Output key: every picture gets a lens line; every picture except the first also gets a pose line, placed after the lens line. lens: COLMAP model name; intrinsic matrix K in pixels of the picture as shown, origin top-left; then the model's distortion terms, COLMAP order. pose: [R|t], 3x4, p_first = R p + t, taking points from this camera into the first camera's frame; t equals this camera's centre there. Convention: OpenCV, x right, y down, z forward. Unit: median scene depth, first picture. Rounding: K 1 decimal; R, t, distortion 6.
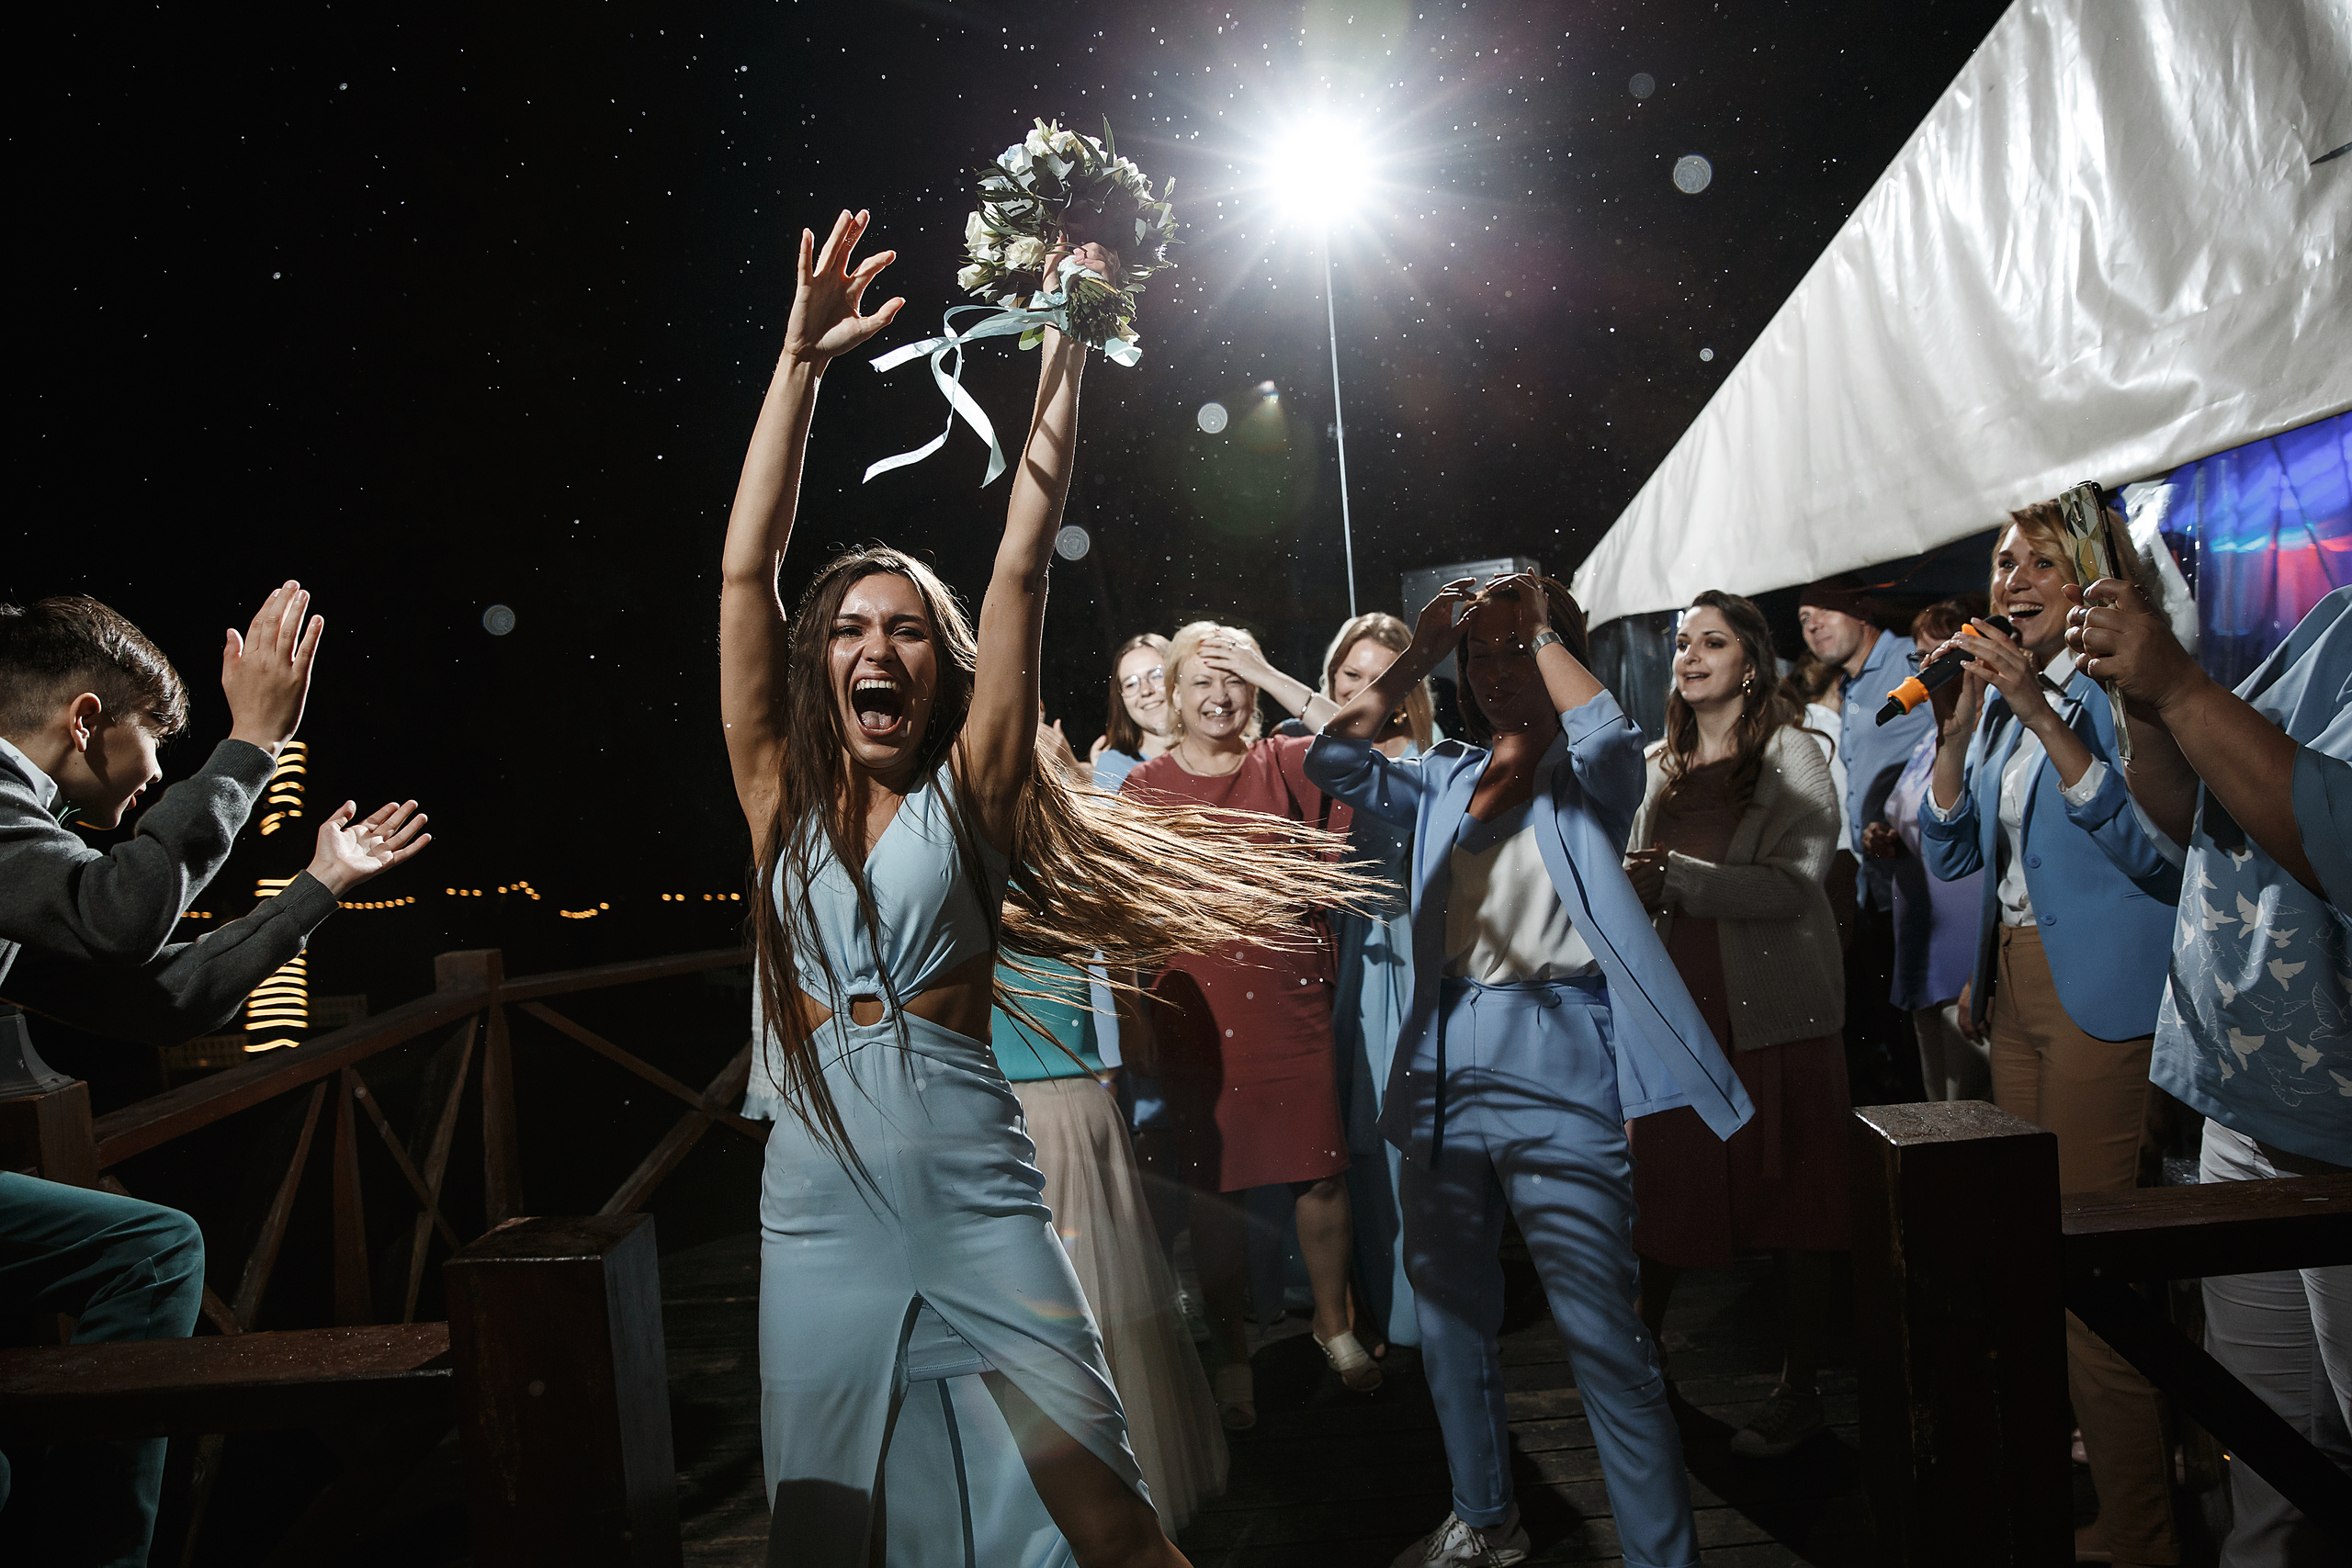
lens RADIAL K [[1724.9, 0, 1176.0], [0, 1724.9, 784.0], [0, 0, 1]] dist [-0.112868, 0.090244]
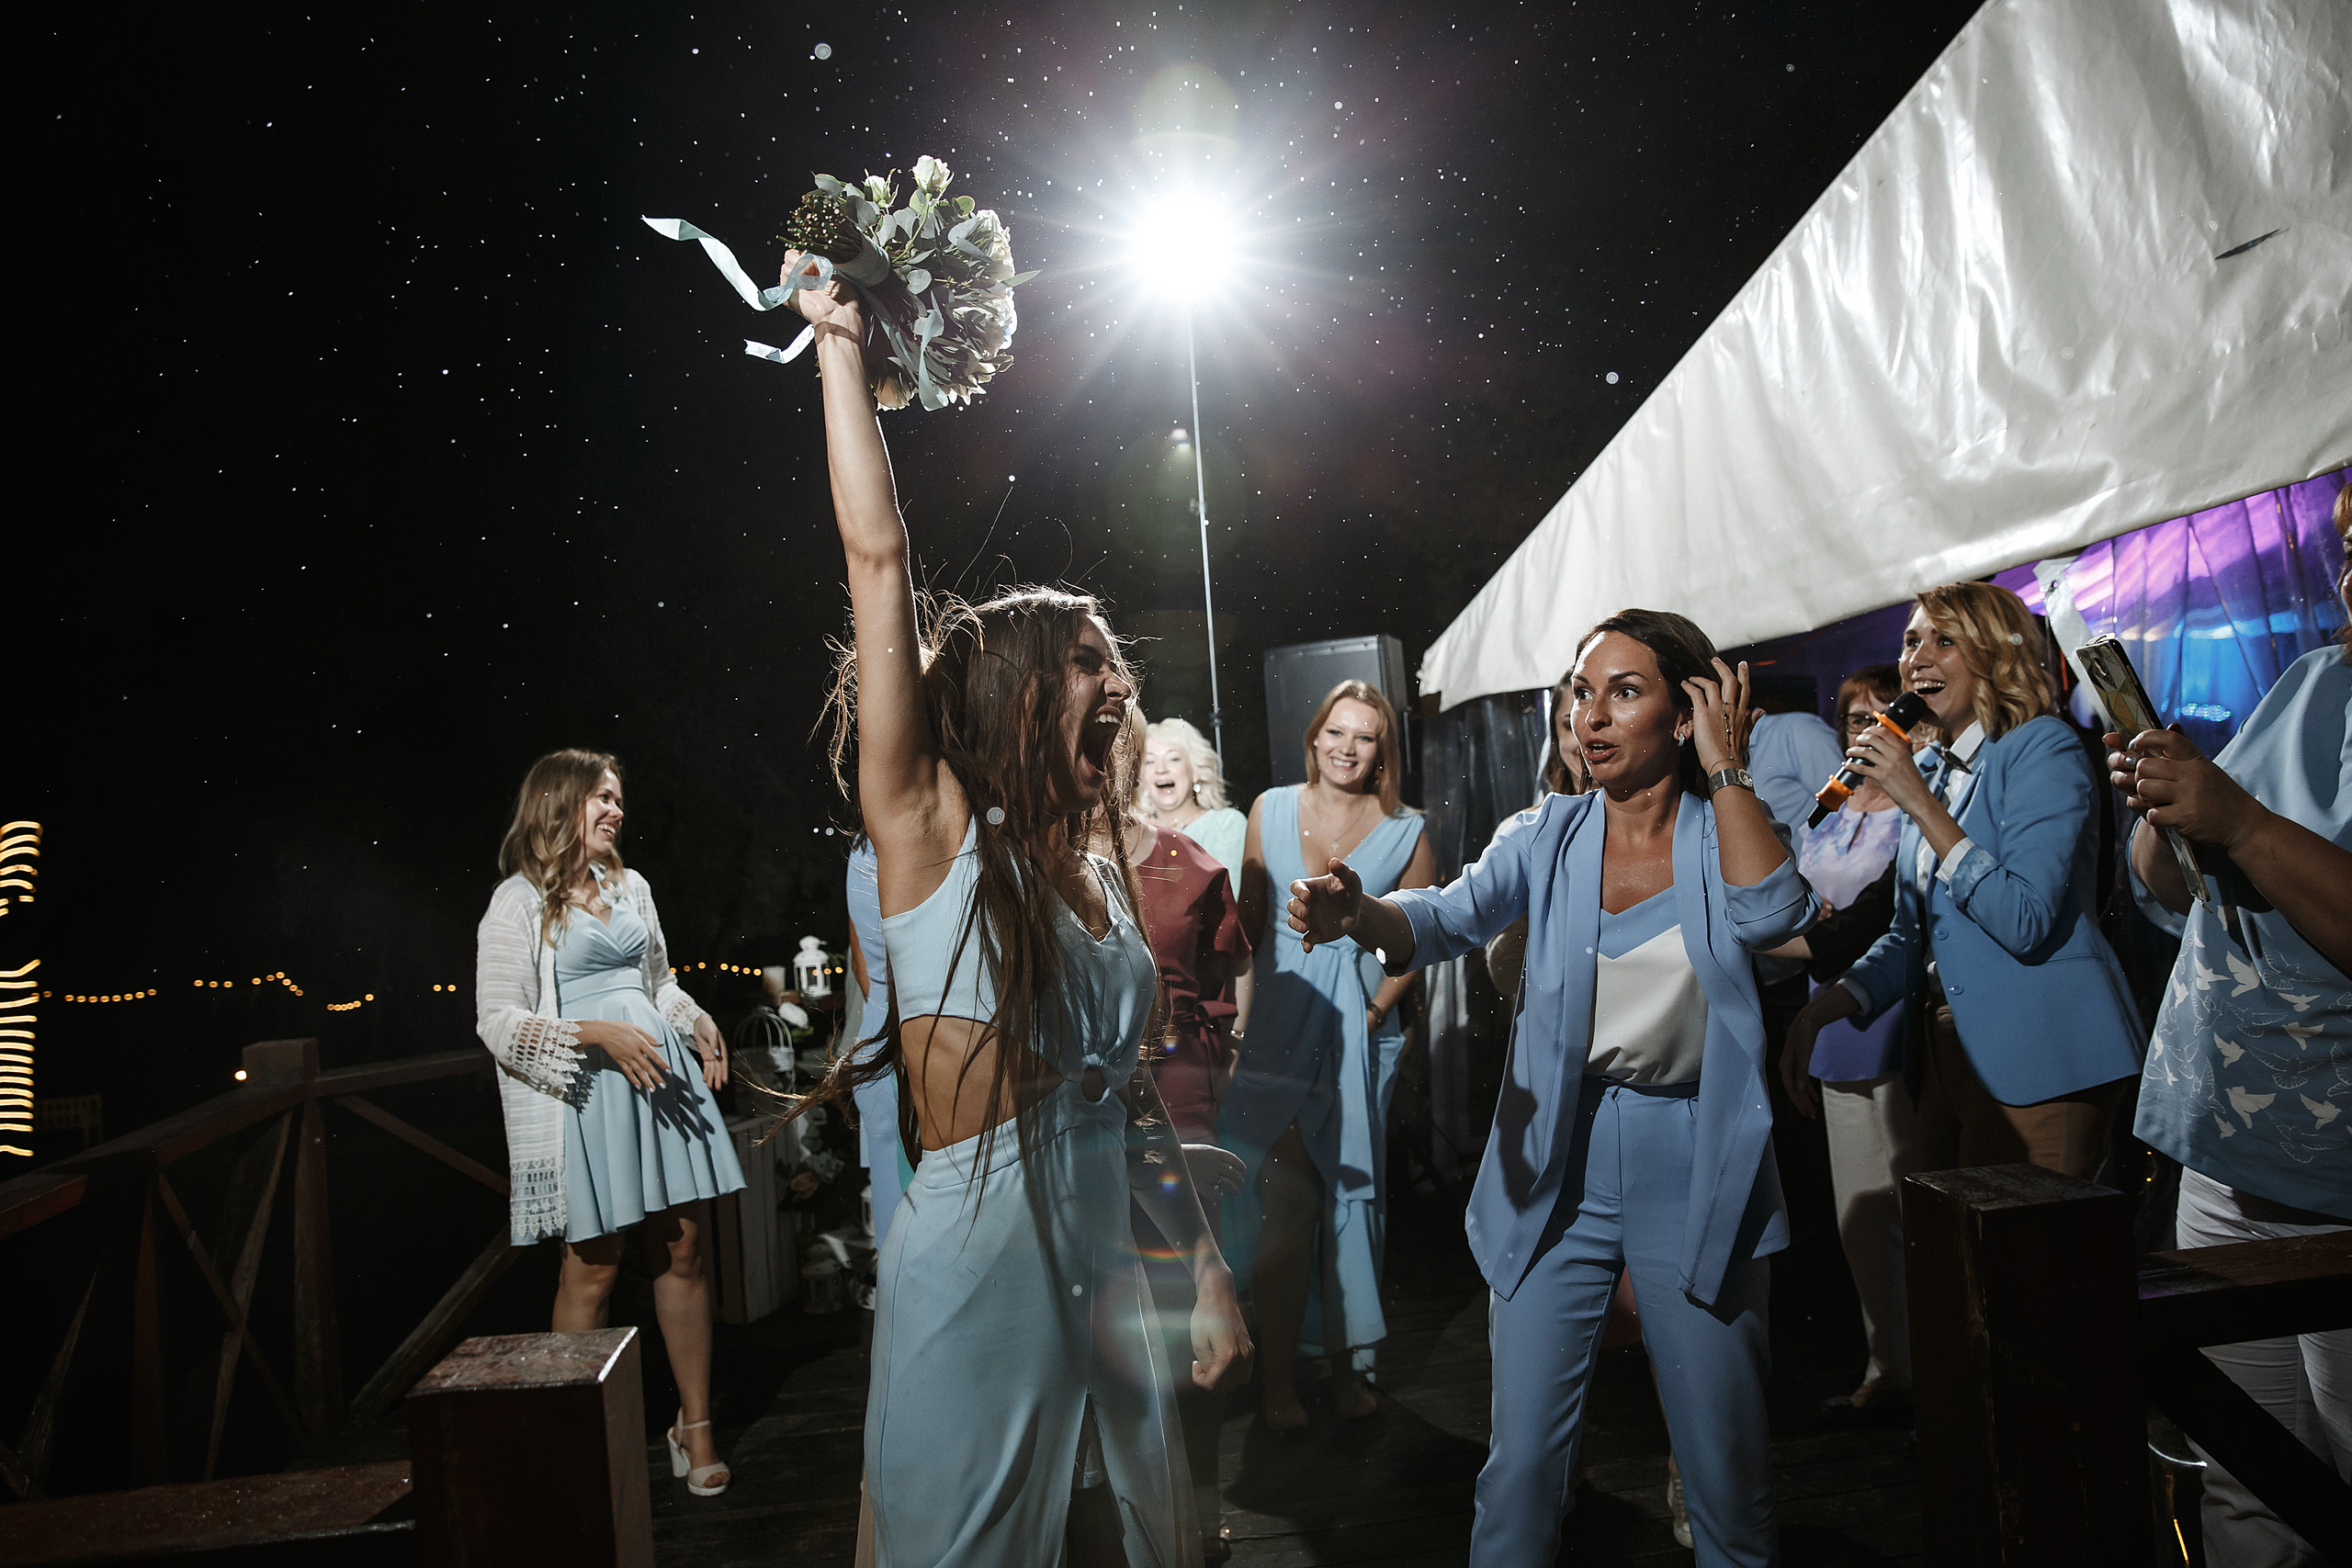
lens RADIAL K [[1724.9, 0, 1176.0], [0, 1724.9, 784.0], [0, 0, 1]] dist [-0.112868, 0.090244]
pose [[0.991880, 0.006376, 0.127020, -0.071830], [0.000163, 0.998678, -0.051407, 0.008790], [-0.127180, 0.051011, 0.990567, 0.042252]]
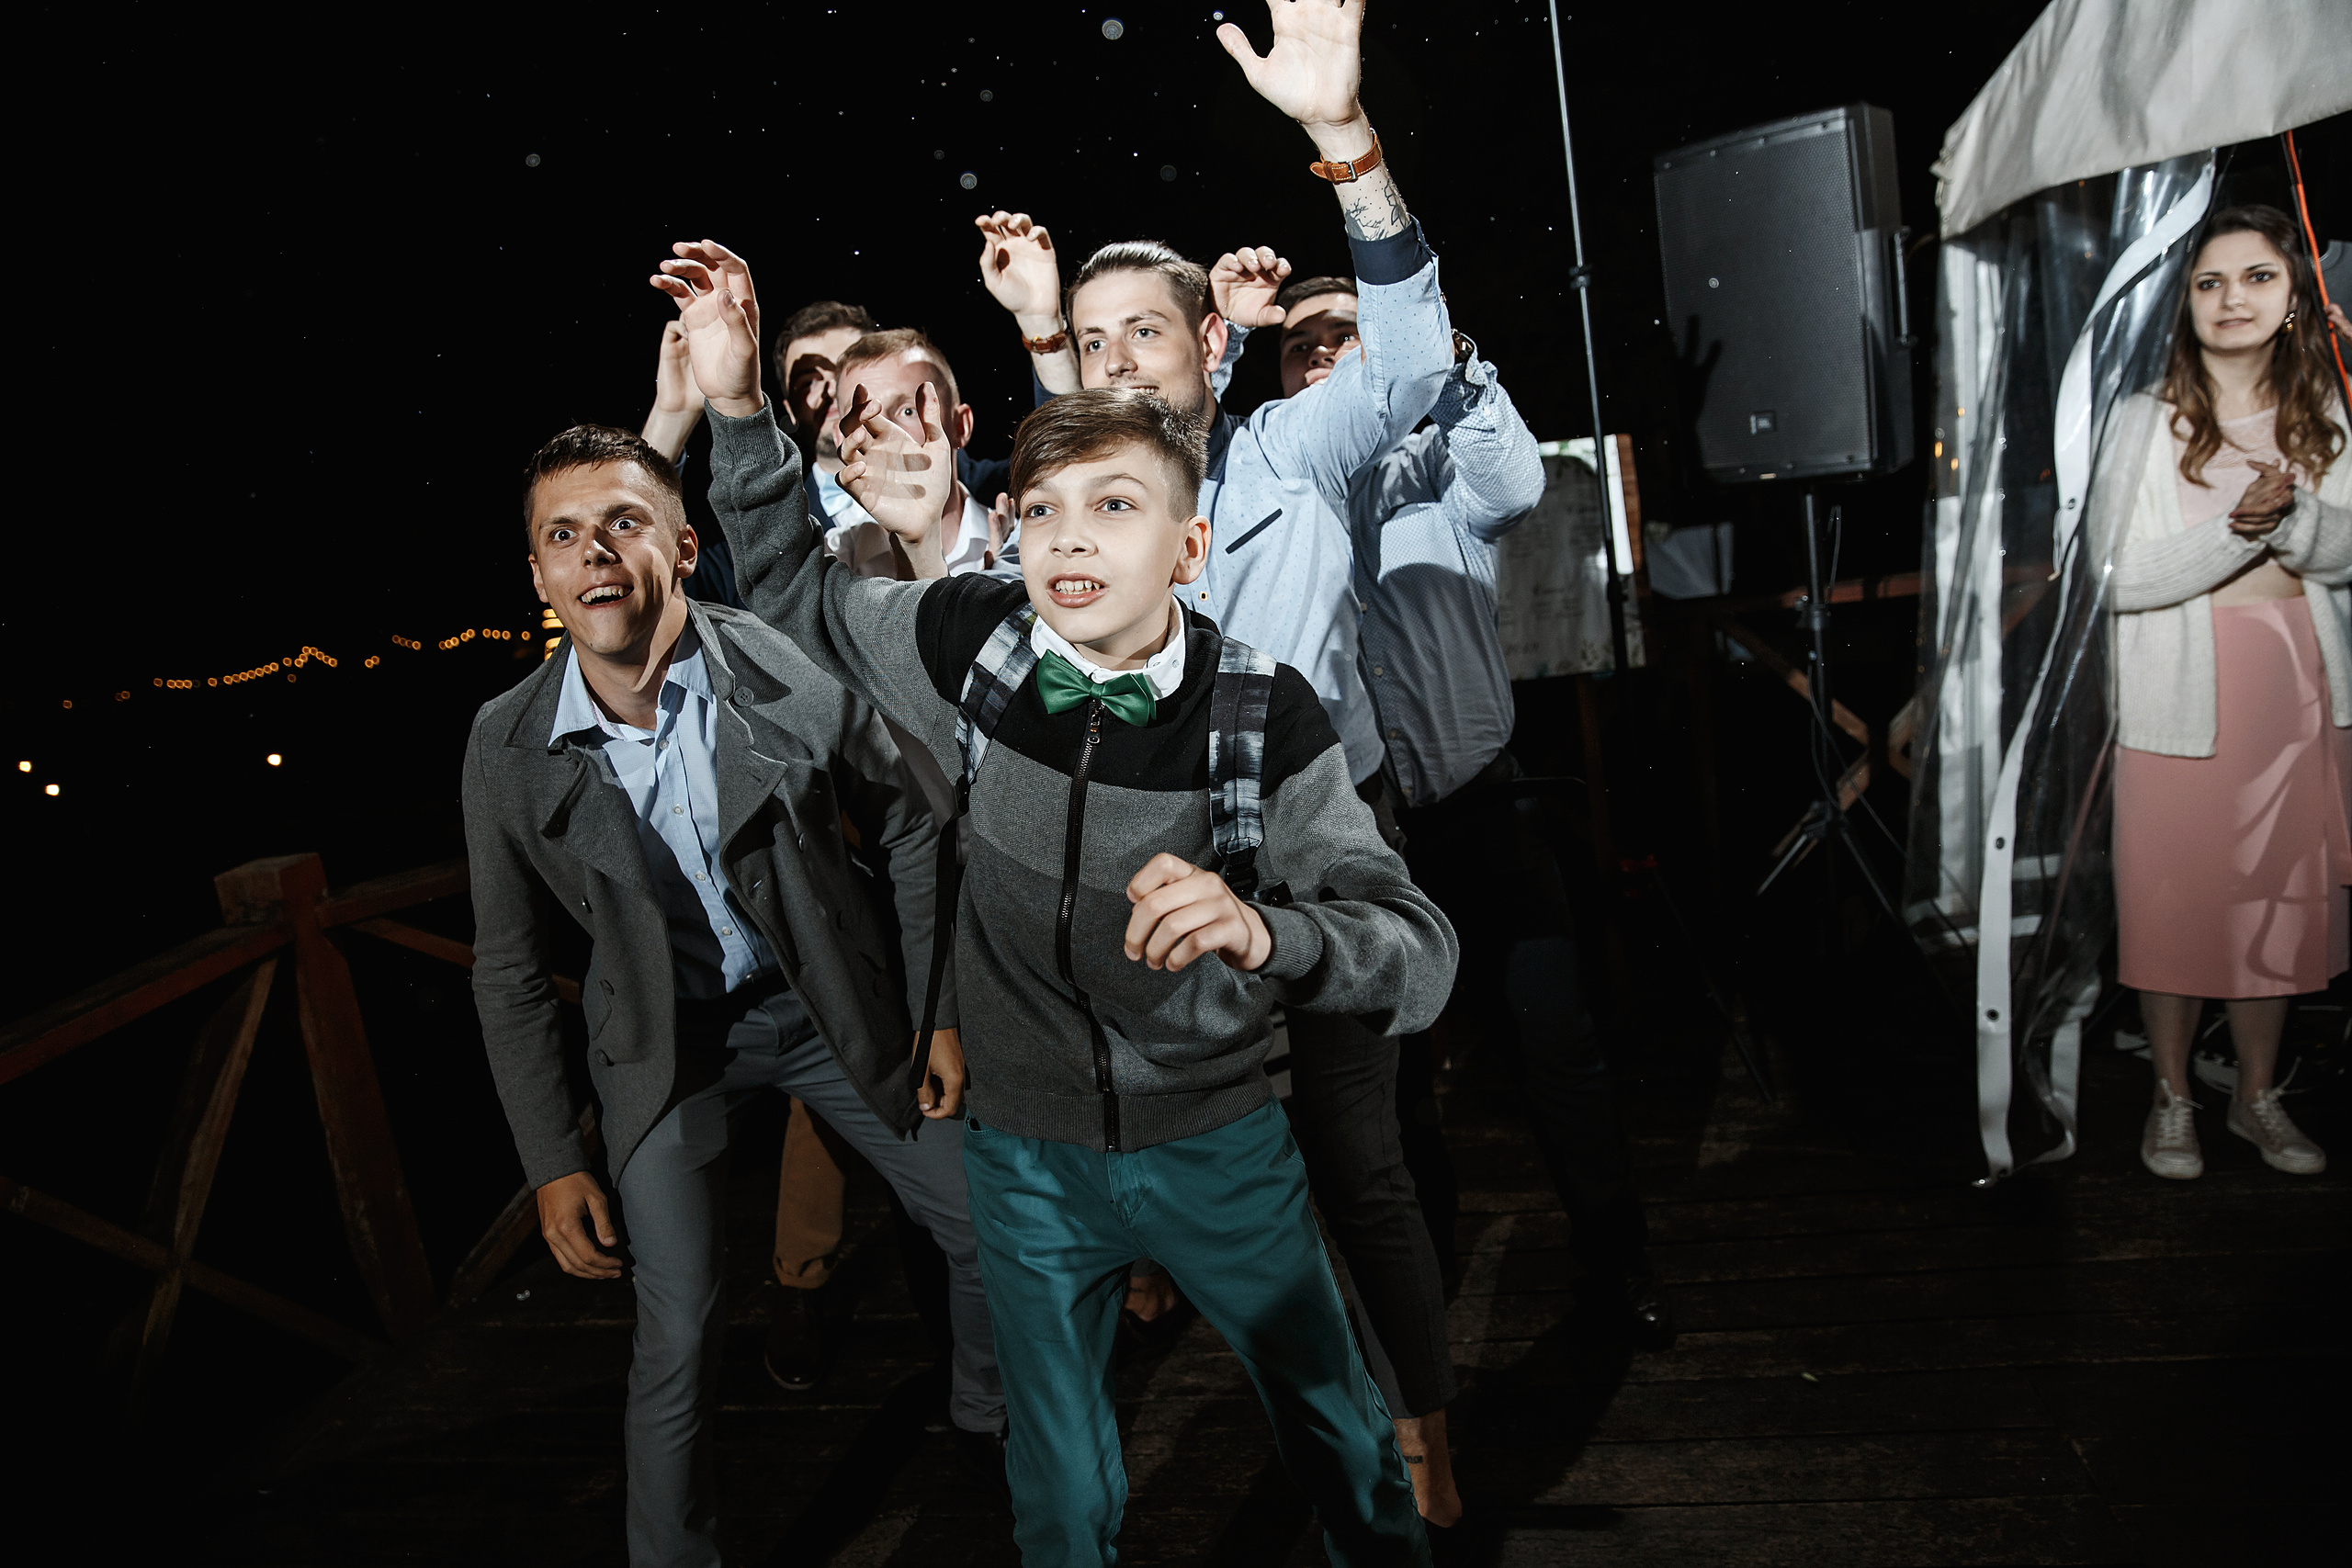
lens RADIAL K [[1651.4, 0, 1177.4], [0, 1651.4, 821.9], [0, 0, 1]] dist [-0.073132, 0.043288]
pose [[0.980462, -0.029656, -0.194460, 0.112825], [0.072715, 0.973189, 0.218209, -0.047741], [0.182775, -0.228085, 0.956332, 0.579209]]
